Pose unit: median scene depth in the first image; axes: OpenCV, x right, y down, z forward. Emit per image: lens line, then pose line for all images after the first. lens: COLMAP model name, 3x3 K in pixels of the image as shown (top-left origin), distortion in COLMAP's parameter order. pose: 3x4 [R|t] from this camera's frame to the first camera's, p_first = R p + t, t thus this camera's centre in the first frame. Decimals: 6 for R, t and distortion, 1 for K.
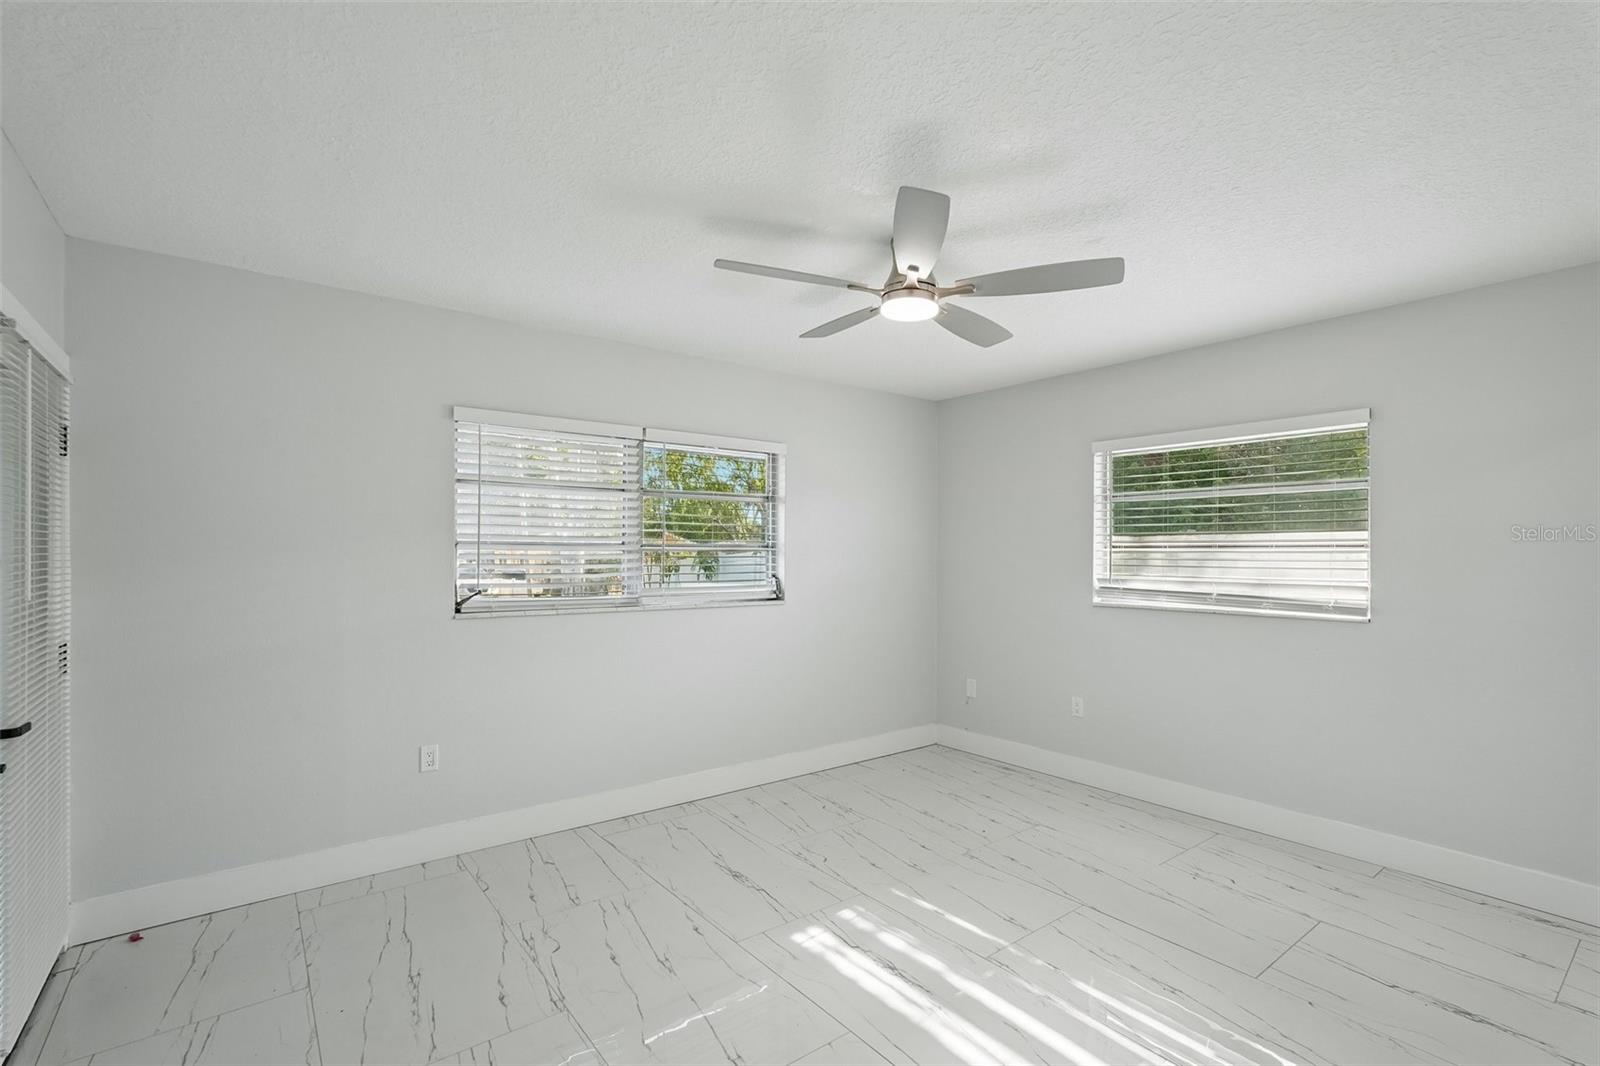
lens RADIAL K [[716.3, 0, 797.3], [0, 716.3, 567.9], [0, 0, 1]] dist [0.000378, 0.000312]
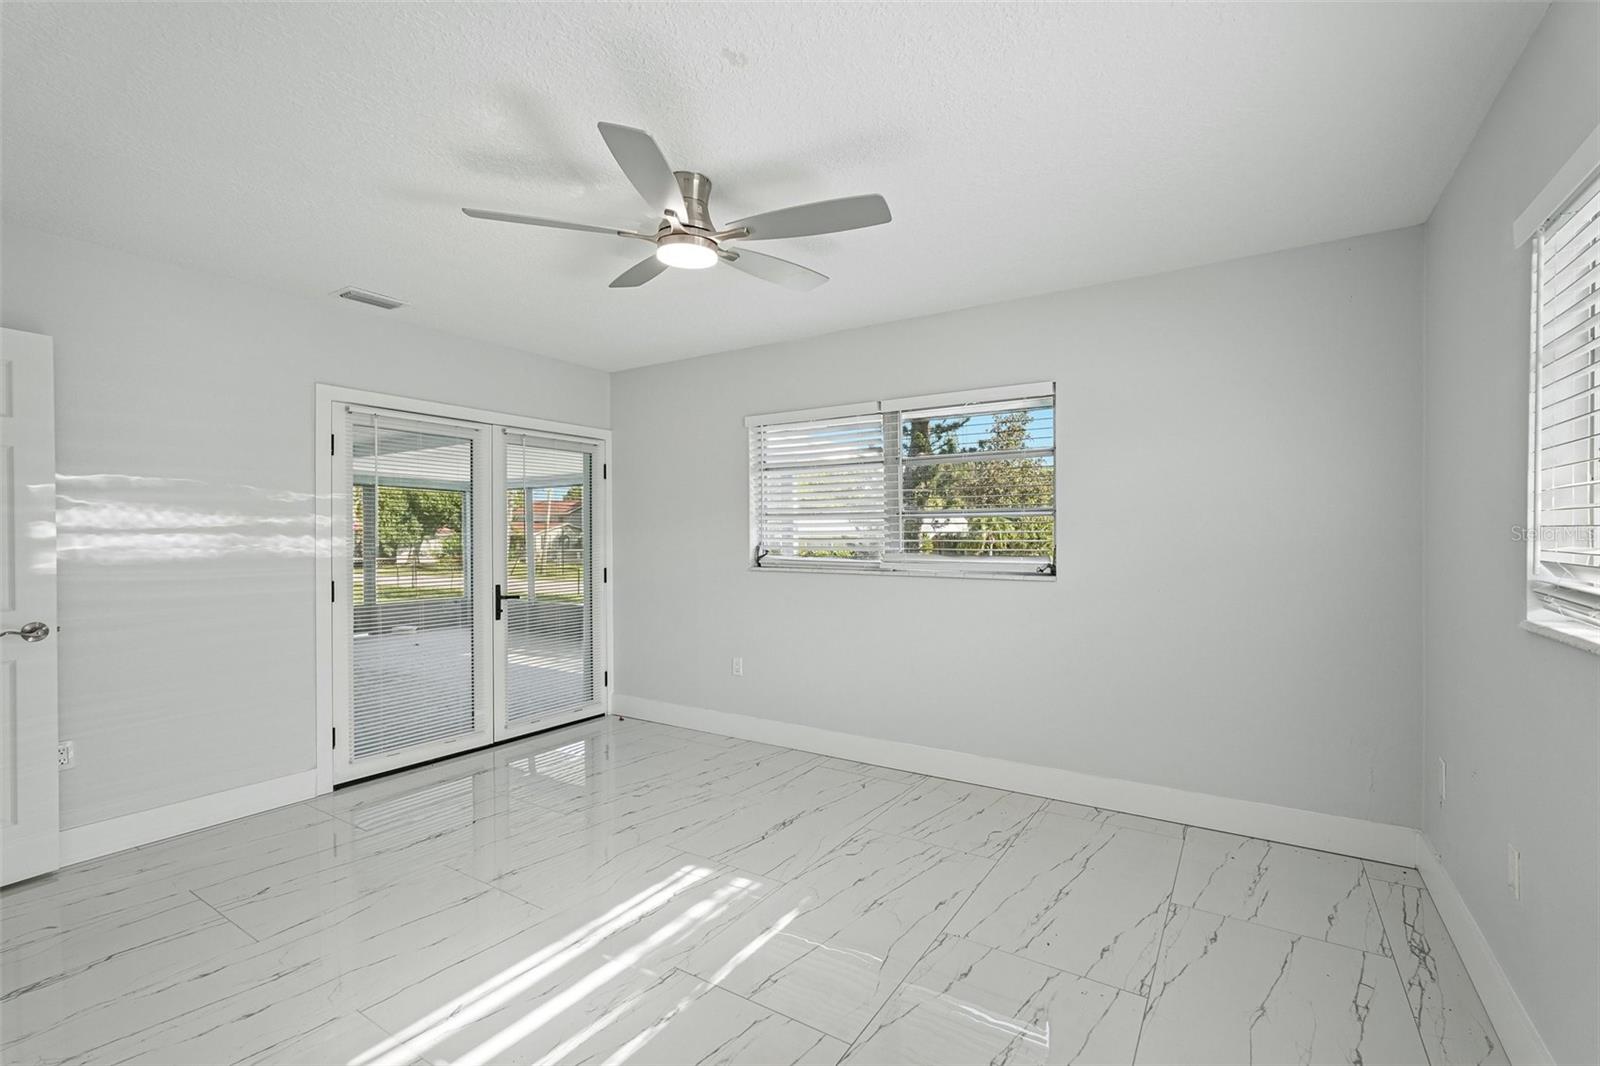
lens RADIAL K [[709.6, 0, 790.1], [0, 709.6, 540.5], [0, 0, 1]] dist [0.001380, 0.000240]
pose [[0.331215, 0.008988, -0.943513, 0.749034], [-0.006695, 0.999952, 0.007175, 0.002324], [0.943532, 0.003941, 0.331259, 0.544371]]
